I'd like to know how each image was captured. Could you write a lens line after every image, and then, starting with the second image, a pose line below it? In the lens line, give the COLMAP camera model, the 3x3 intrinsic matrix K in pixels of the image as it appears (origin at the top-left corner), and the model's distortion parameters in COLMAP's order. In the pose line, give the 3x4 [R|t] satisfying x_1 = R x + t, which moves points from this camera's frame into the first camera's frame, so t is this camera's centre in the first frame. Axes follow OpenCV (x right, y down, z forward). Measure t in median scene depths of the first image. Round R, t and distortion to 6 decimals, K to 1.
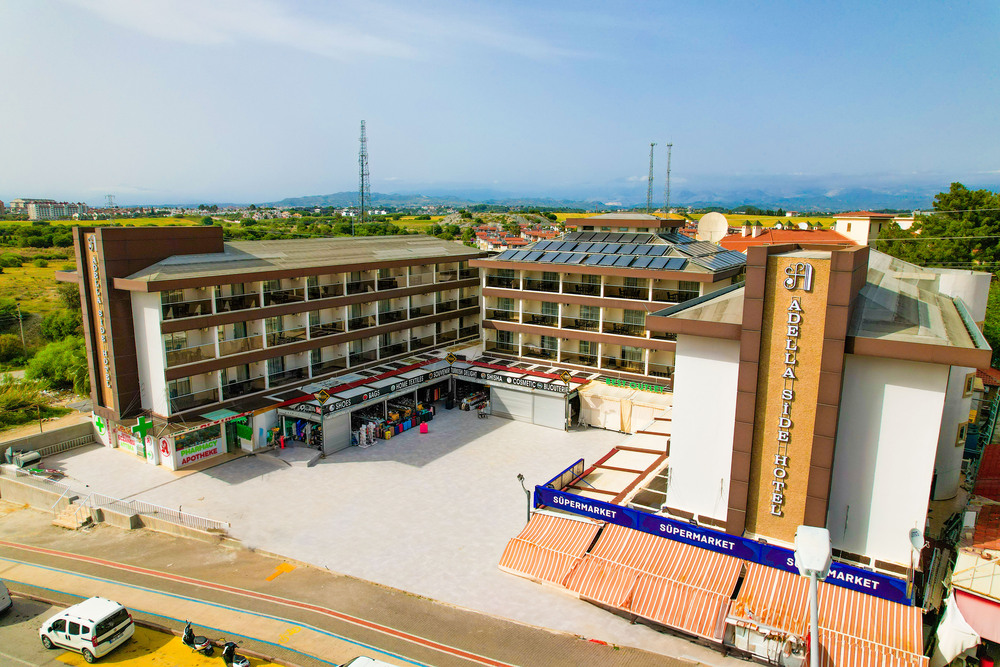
lens RADIAL K [[642.5, 0, 500.0], [0, 642.5, 333.5], [0, 0, 1]] dist [-0.078003, 0.072162]
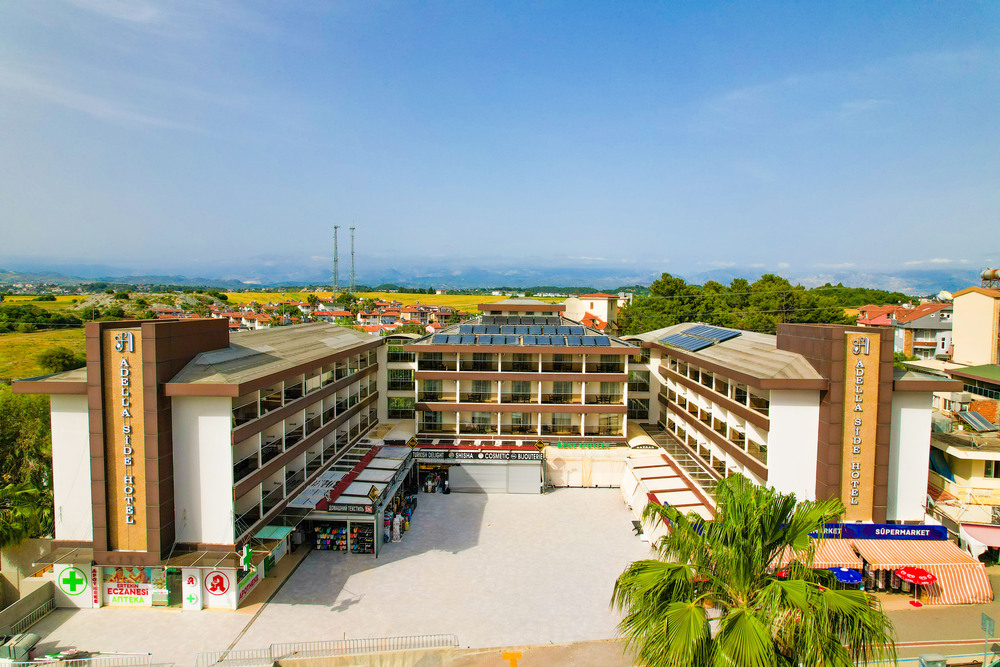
lens RADIAL K [[642.5, 0, 500.0], [0, 642.5, 333.5], [0, 0, 1]] dist [-0.078003, 0.072162]
pose [[0.853408, -0.032043, 0.520258, -0.499209], [0.094355, 0.991116, -0.093733, -0.025436], [-0.512632, 0.129082, 0.848850, 0.054074]]
